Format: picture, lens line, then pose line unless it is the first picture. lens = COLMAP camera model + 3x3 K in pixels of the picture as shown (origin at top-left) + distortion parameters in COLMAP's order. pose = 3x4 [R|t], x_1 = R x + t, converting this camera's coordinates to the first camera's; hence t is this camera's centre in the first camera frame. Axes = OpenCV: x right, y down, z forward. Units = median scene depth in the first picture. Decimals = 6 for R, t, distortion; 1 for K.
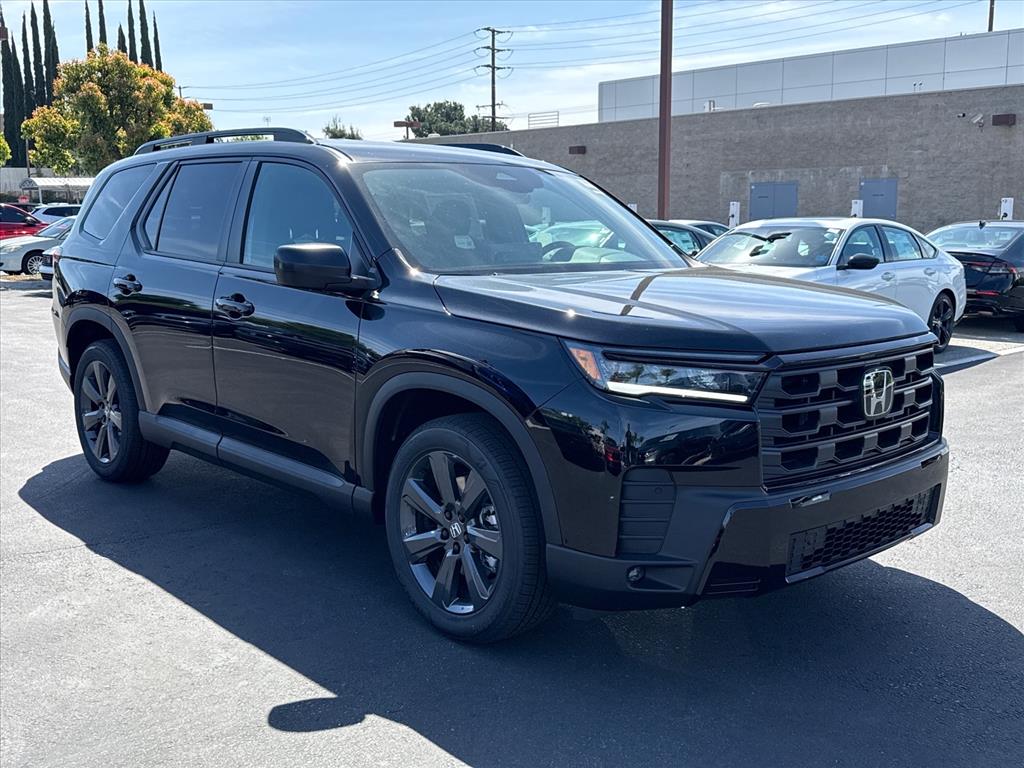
lens RADIAL K [[1074.2, 0, 512.0], [0, 1074.2, 384.0], [0, 0, 1]] dist [0.000434, -0.018032]
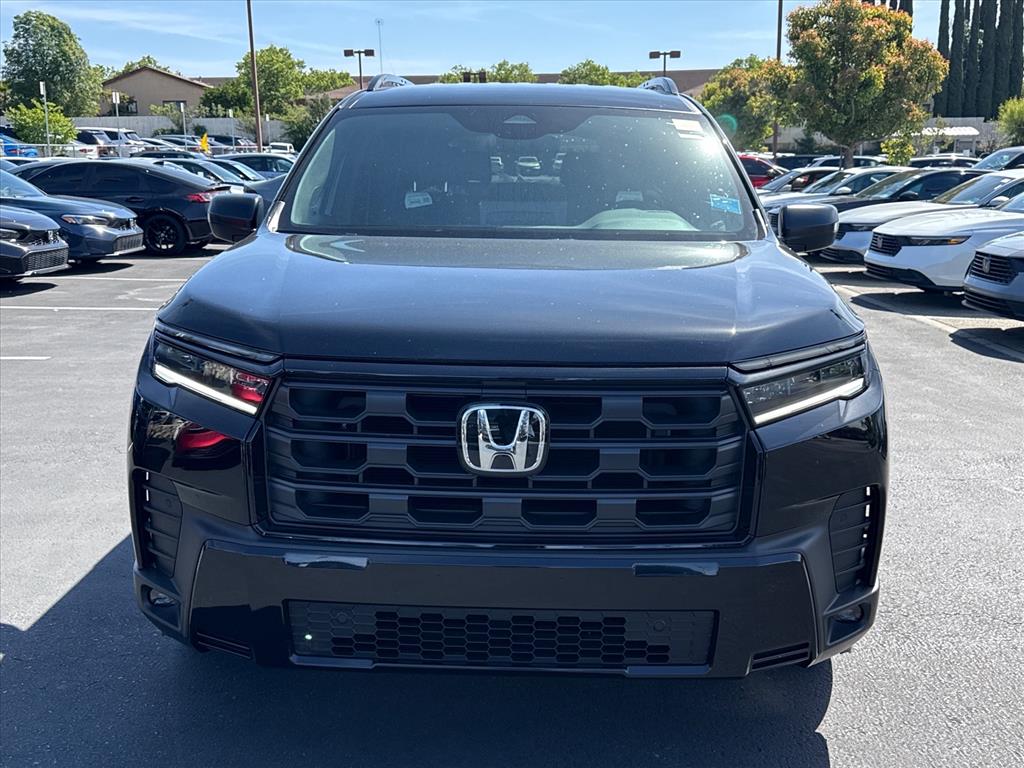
lens RADIAL K [[987.5, 0, 512.0], [0, 987.5, 384.0], [0, 0, 1]] dist [0.082705, 0.001538]
pose [[0.750107, 0.149635, -0.644165, 0.728573], [-0.108229, 0.988709, 0.103641, -0.088210], [0.652400, -0.008024, 0.757832, 0.528215]]
